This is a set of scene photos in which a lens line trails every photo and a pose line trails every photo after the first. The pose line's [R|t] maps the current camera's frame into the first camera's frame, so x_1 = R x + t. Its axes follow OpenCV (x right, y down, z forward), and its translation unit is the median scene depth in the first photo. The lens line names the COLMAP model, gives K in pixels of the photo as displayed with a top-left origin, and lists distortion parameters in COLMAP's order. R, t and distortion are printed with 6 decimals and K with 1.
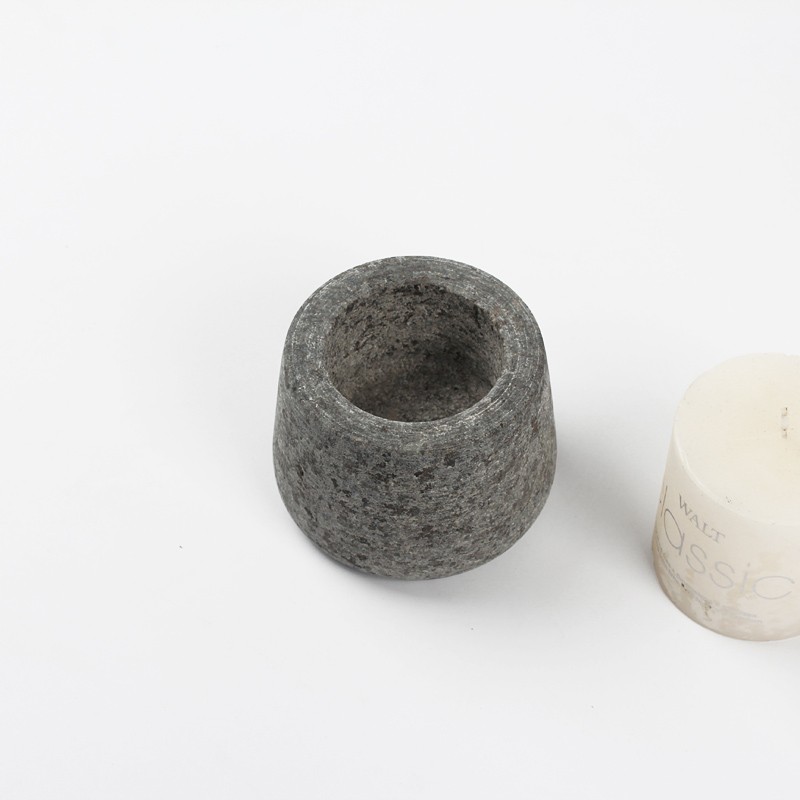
lens RADIAL K [[1834.2, 0, 402.8], [0, 1834.2, 399.6], [0, 0, 1]] dist [0.042813, 0.000000]
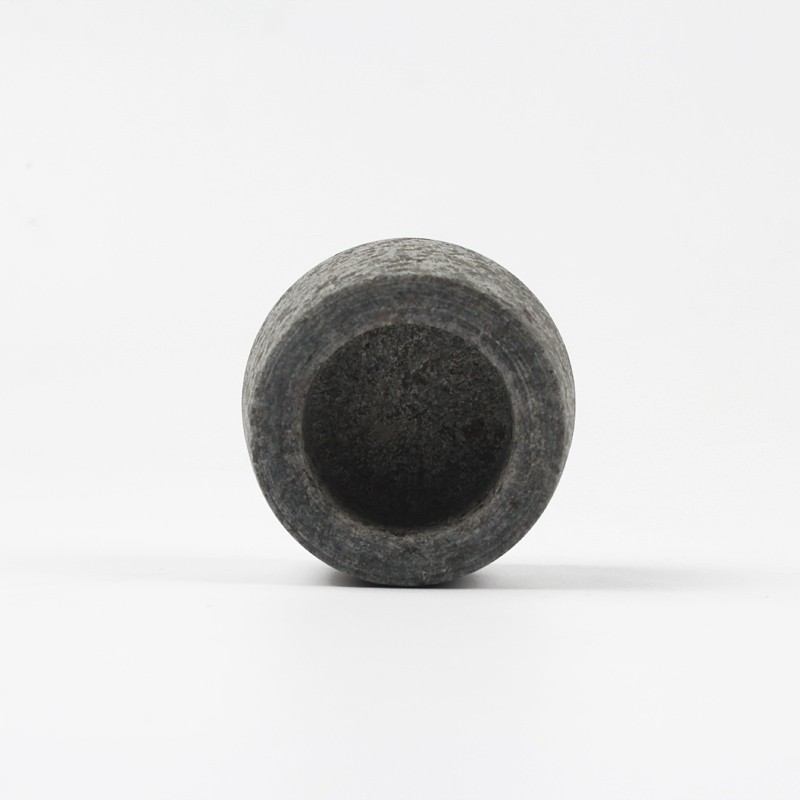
lens RADIAL K [[1881.2, 0, 399.9], [0, 1881.2, 400.0], [0, 0, 1]] dist [-0.421914, 0.000000]
pose [[0.305086, -0.944144, -0.124556, 0.123735], [0.745287, 0.155287, 0.648409, -0.577828], [-0.592850, -0.290650, 0.751034, 0.371025]]
